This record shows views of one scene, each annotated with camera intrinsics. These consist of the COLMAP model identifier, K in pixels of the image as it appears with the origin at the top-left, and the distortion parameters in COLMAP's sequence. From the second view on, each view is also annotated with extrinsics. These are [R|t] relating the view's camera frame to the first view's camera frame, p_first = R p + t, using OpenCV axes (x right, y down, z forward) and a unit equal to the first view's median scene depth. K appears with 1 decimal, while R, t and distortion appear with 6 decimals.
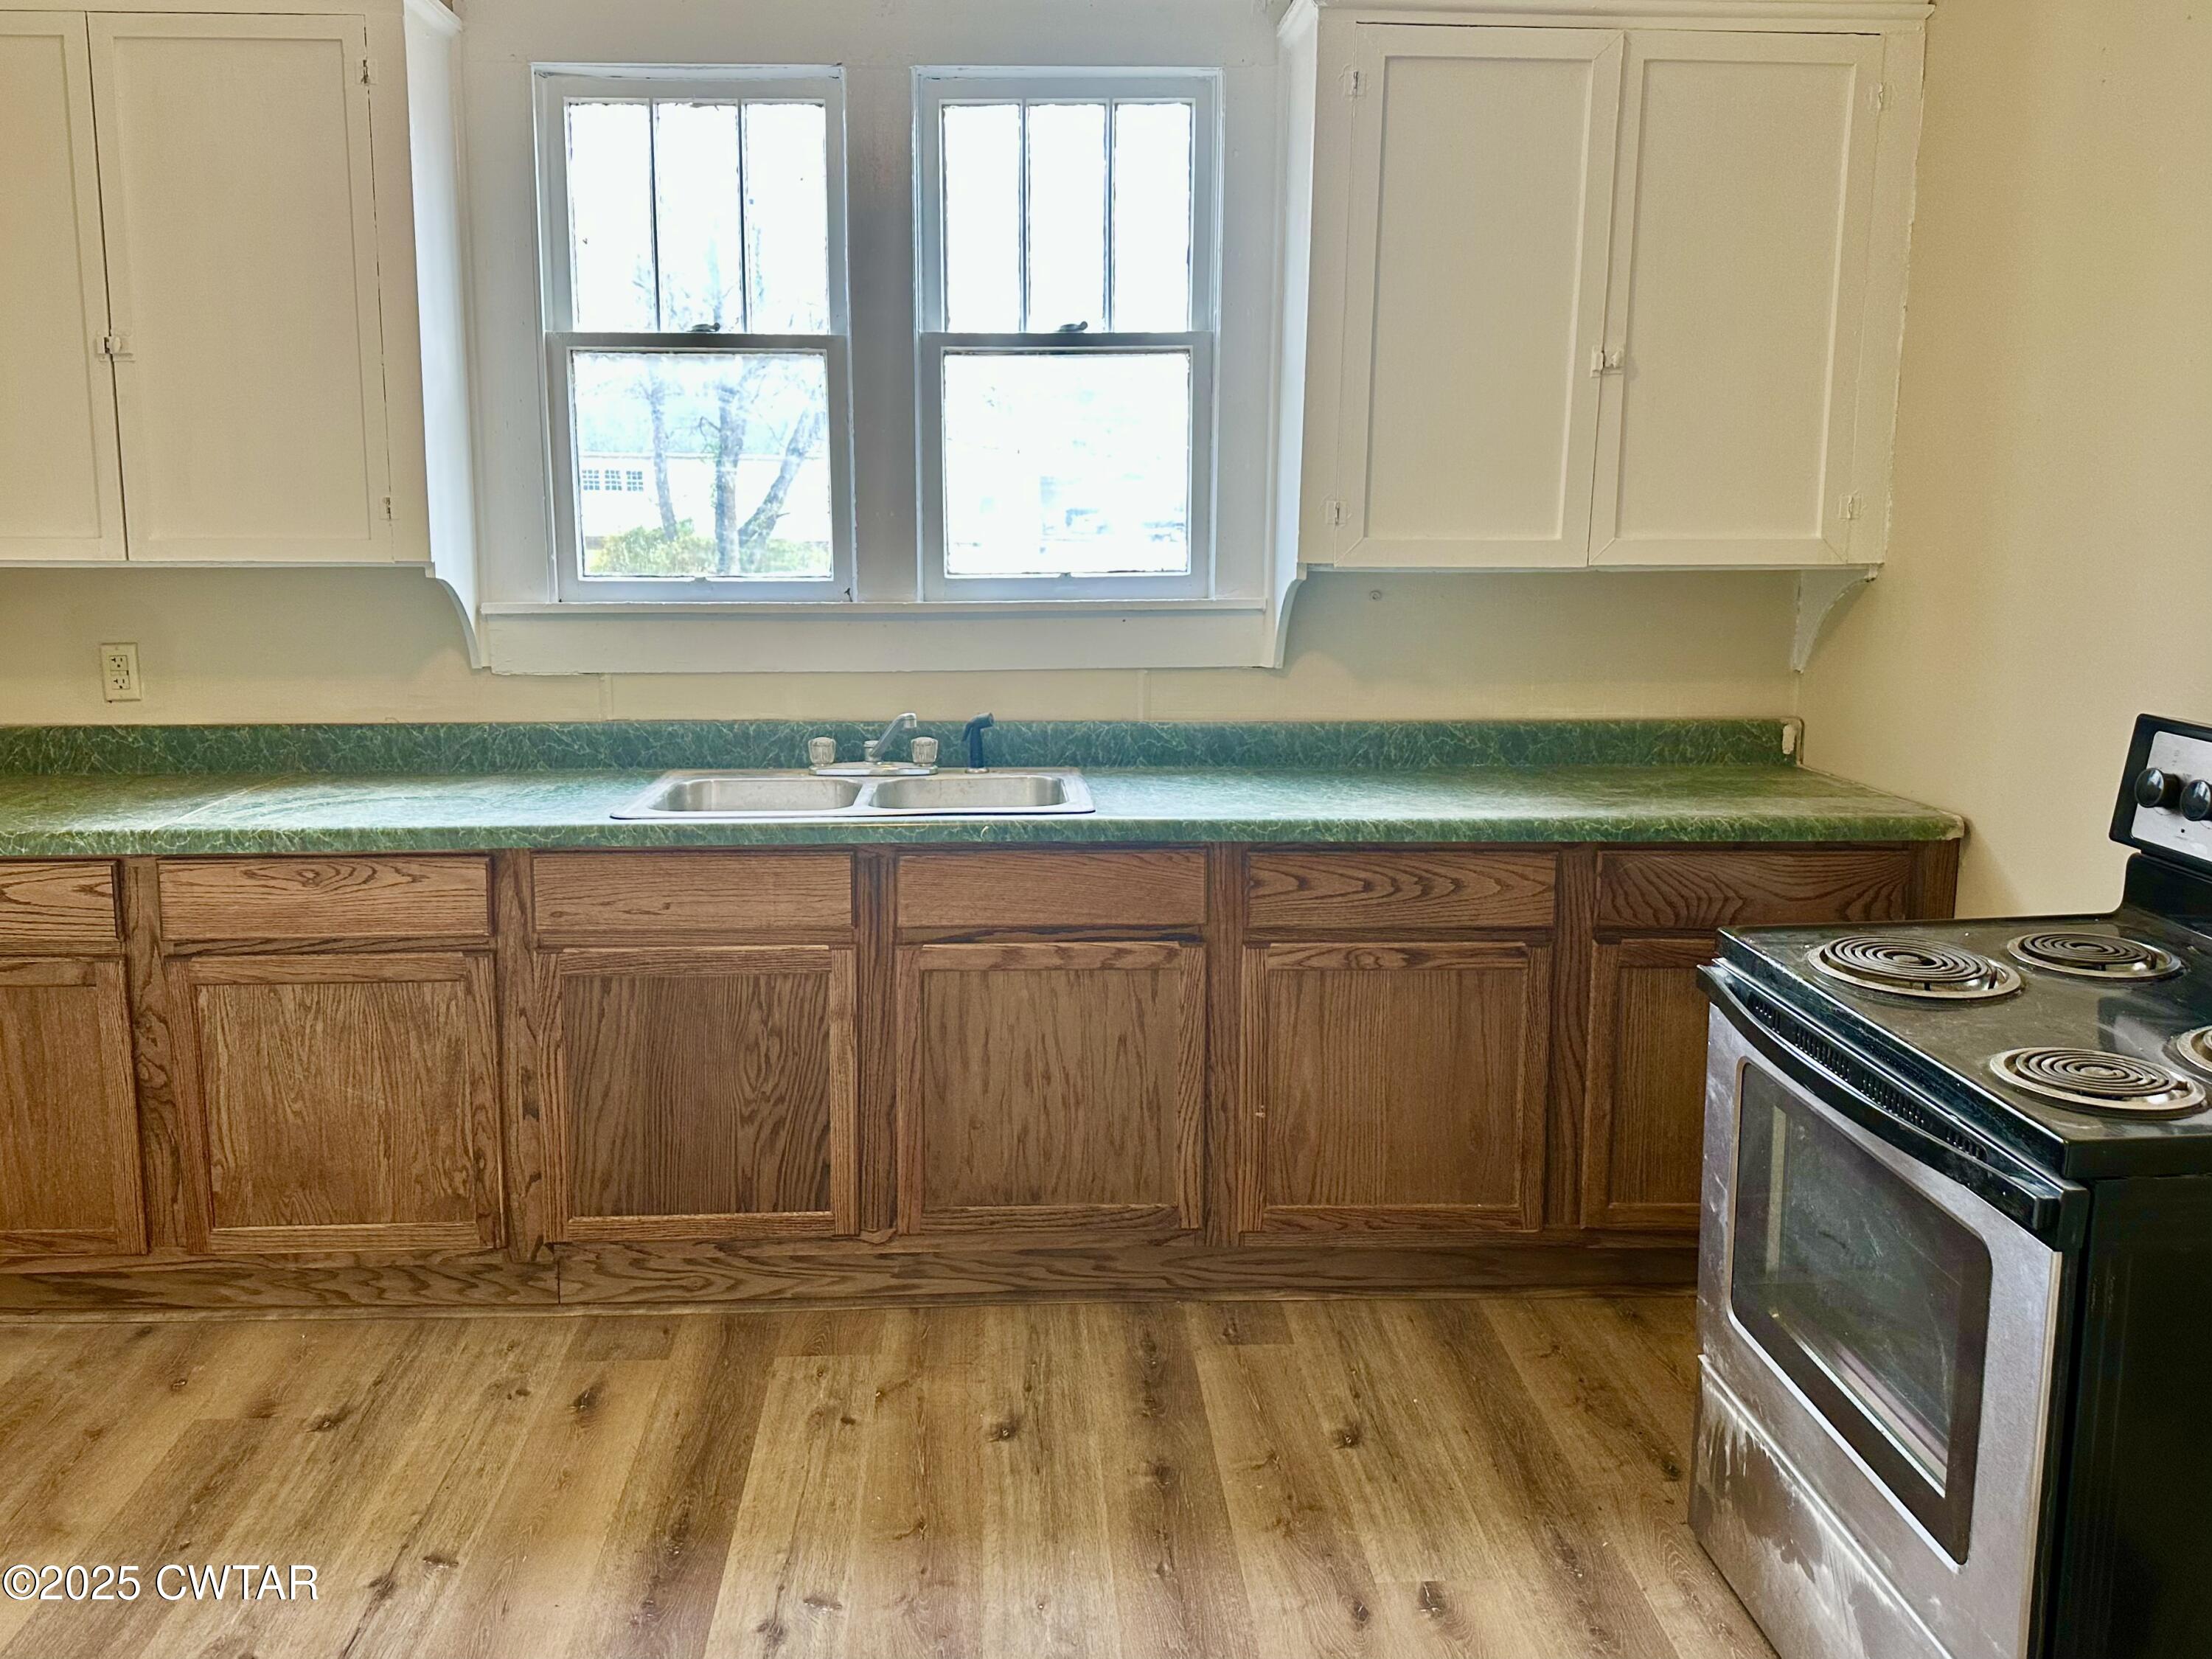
lens RADIAL K [[1724.6, 0, 1054.0], [0, 1724.6, 772.6], [0, 0, 1]] dist [0.164426, -0.340397]
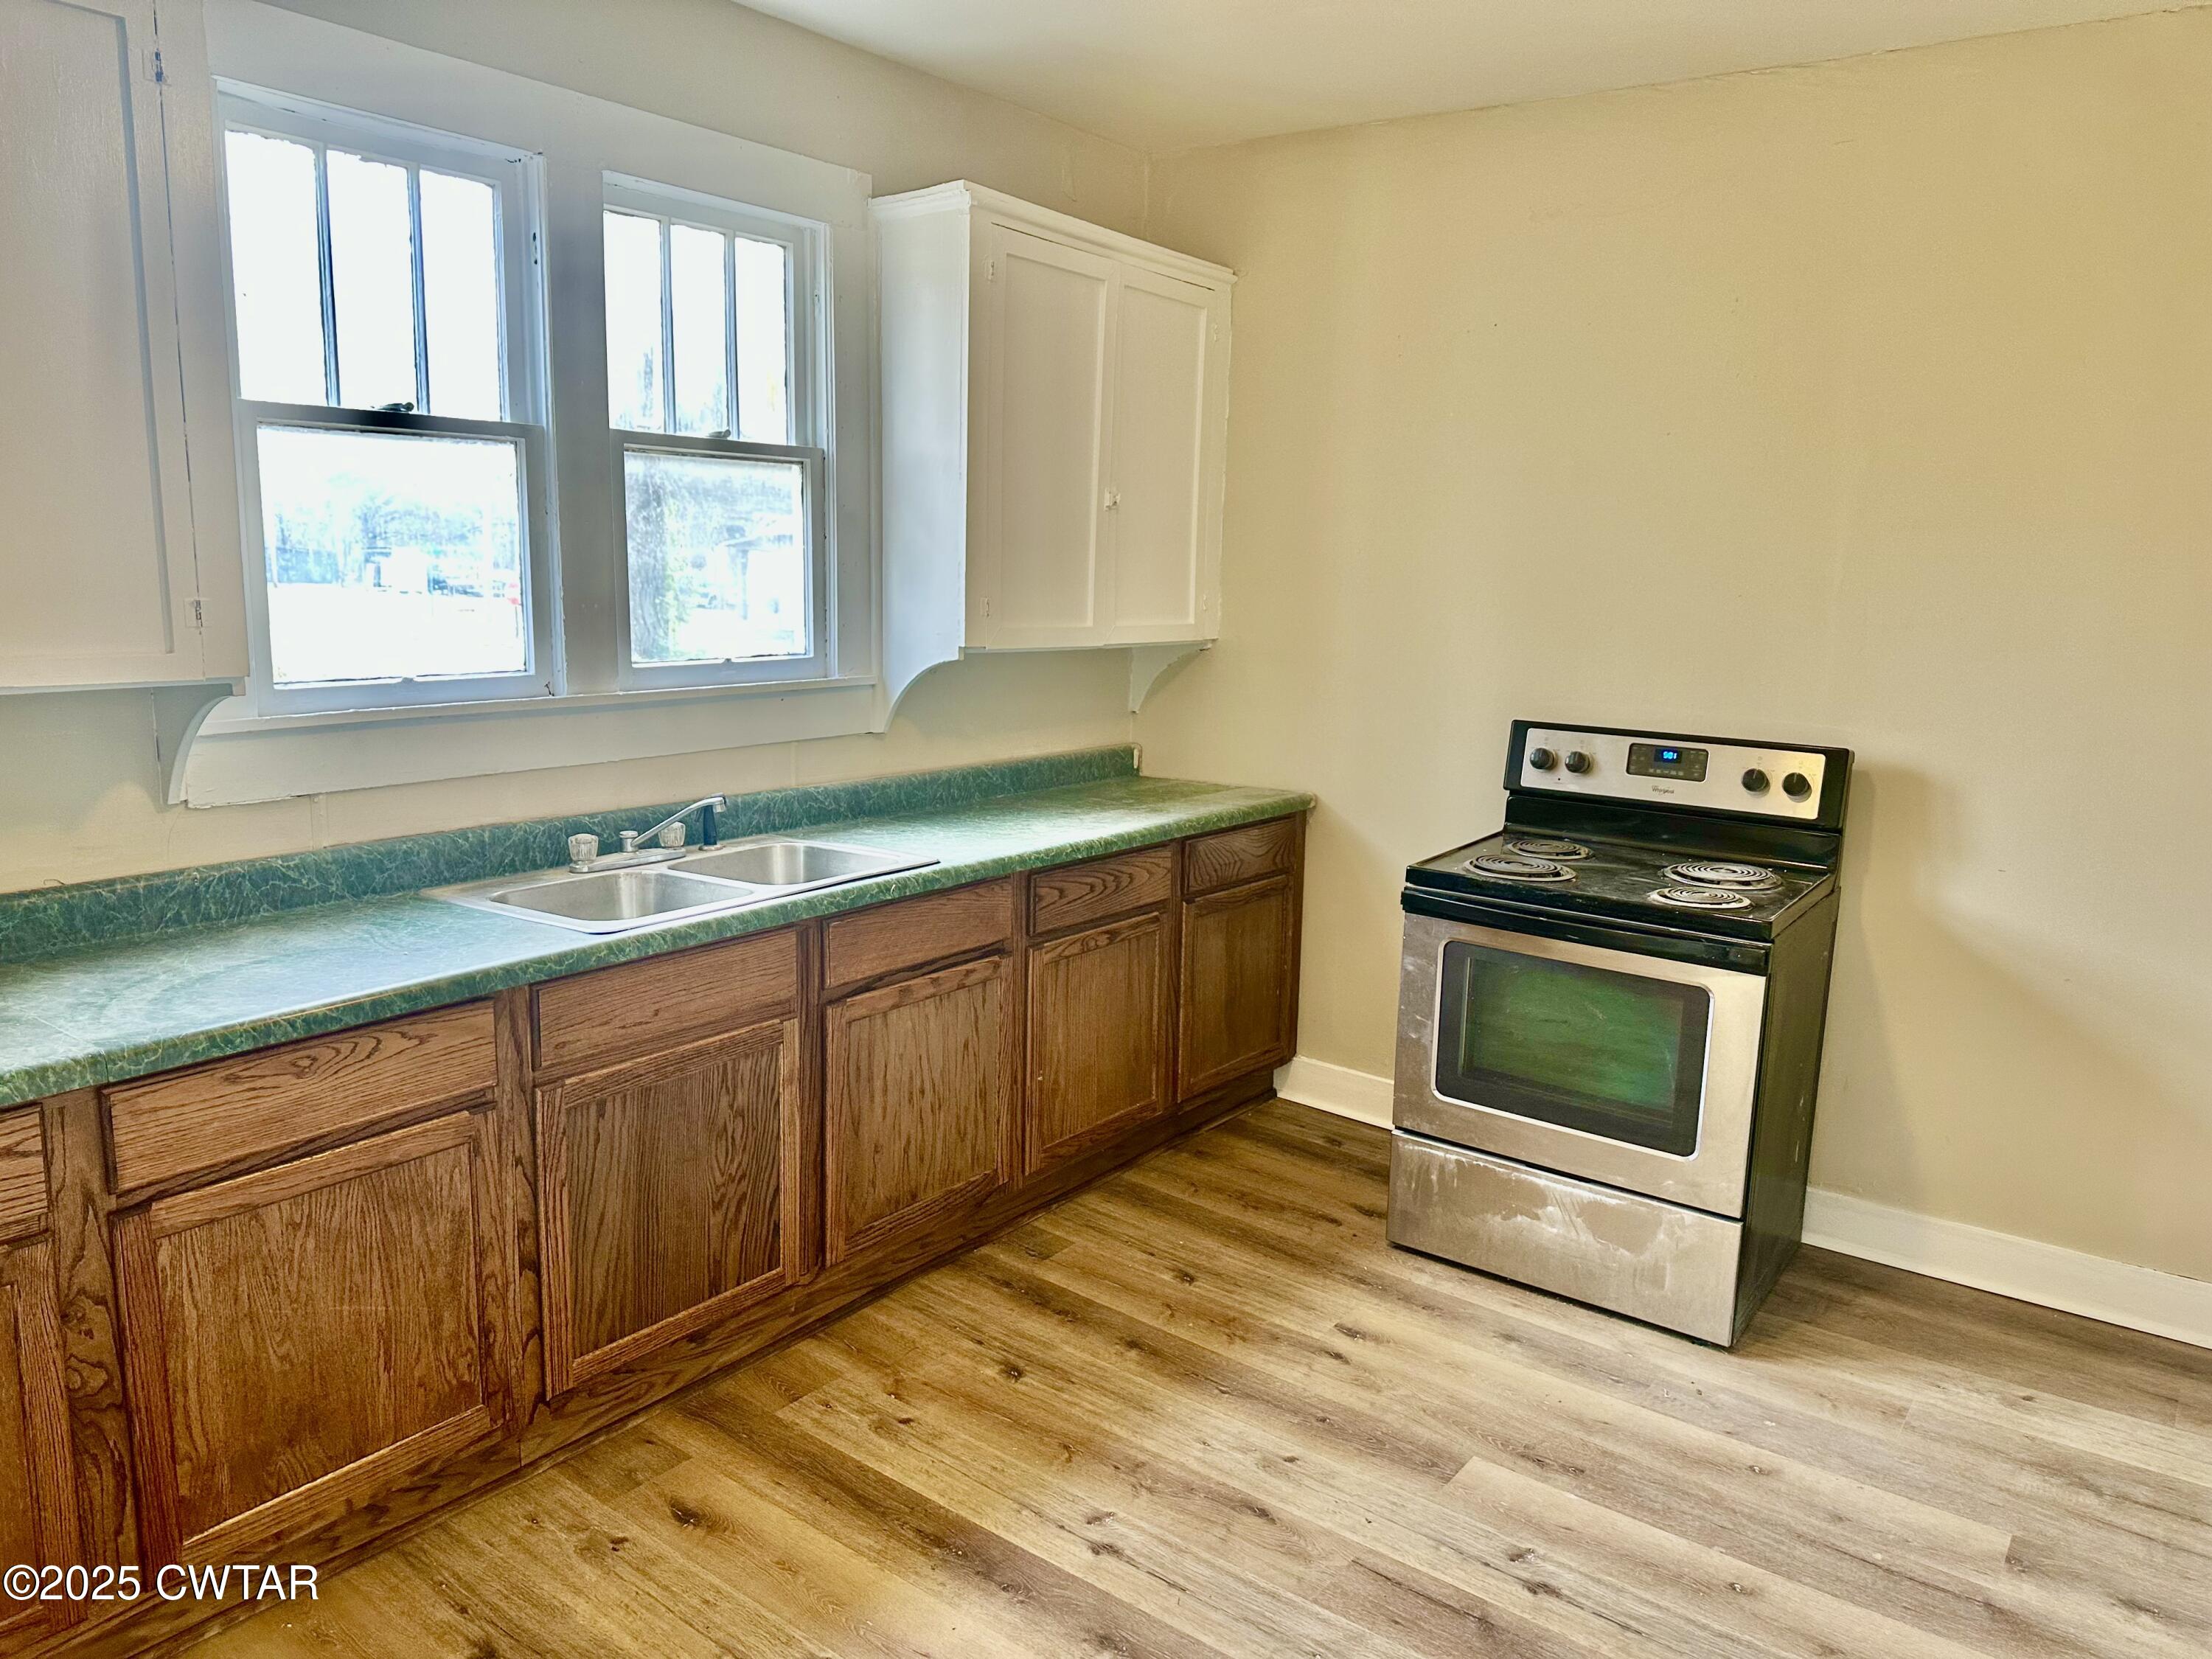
lens RADIAL K [[1552.3, 0, 1106.0], [0, 1552.3, 829.5], [0, 0, 1]] dist [0.088408, -0.129824]
pose [[0.627939, -0.119704, 0.769001, -0.722783], [0.107909, 0.991948, 0.066293, -0.057273], [-0.770745, 0.041355, 0.635800, 0.228769]]
